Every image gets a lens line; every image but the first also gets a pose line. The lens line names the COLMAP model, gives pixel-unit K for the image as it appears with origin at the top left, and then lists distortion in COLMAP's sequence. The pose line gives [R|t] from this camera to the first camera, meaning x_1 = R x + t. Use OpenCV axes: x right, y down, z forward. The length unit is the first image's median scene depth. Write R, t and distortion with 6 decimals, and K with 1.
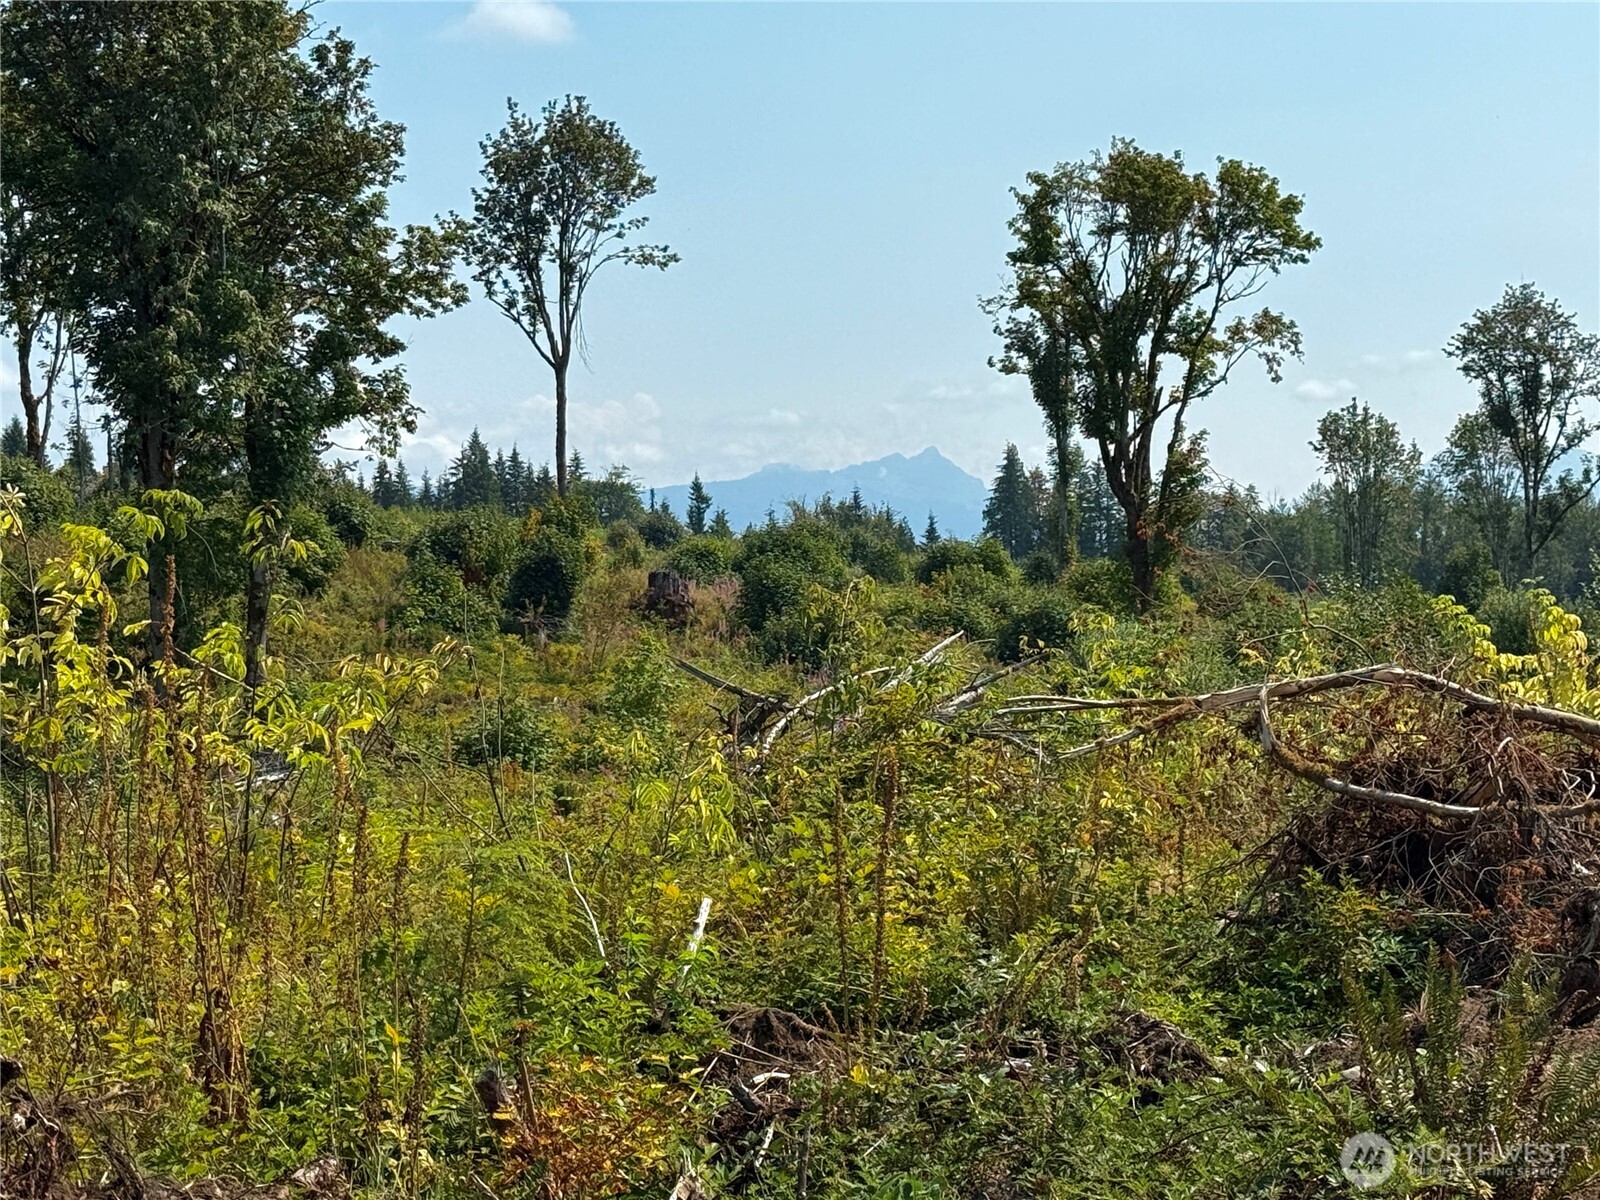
lens RADIAL K [[3305.6, 0, 799.9], [0, 3305.6, 600.0], [0, 0, 1]] dist [-0.002797, 0.000000]
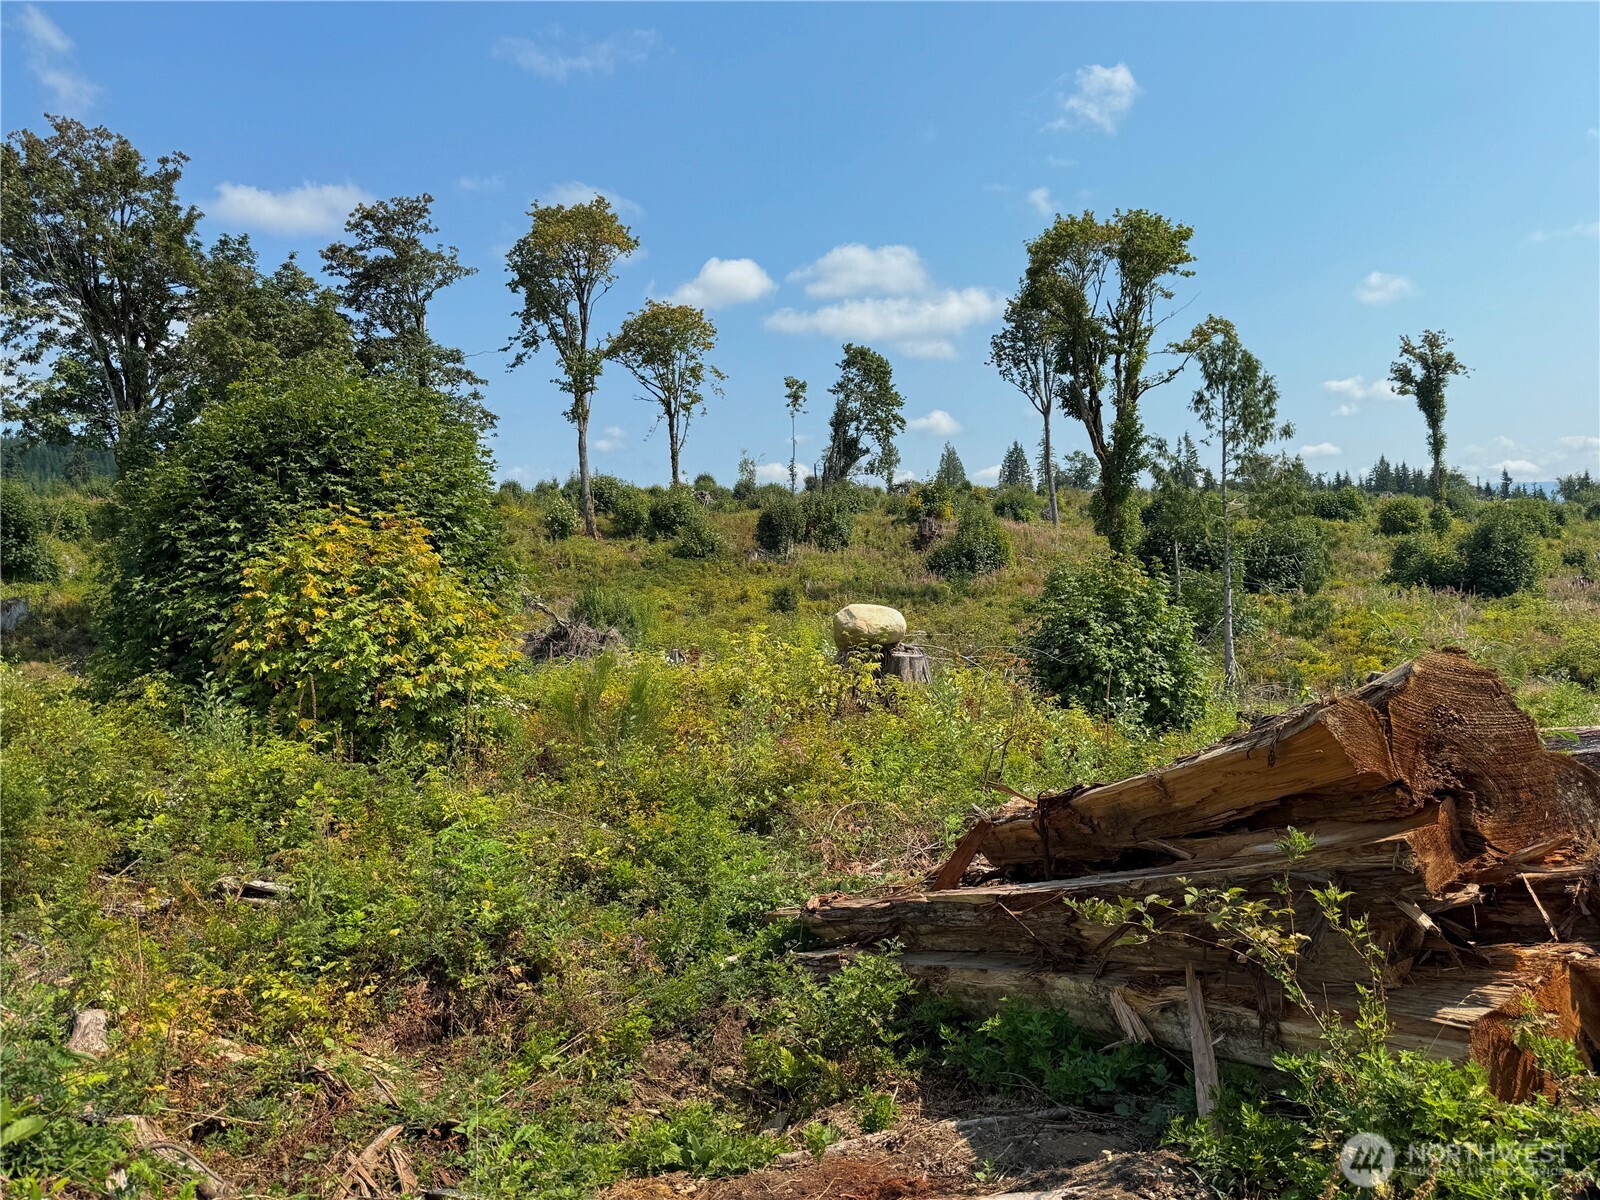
lens RADIAL K [[1169.9, 0, 800.2], [0, 1169.9, 600.2], [0, 0, 1]] dist [0.000595, 0.000282]
pose [[0.793036, -0.005273, -0.609152, 0.189730], [0.036462, 0.998581, 0.038825, 0.005701], [0.608082, -0.053001, 0.792103, 0.294569]]
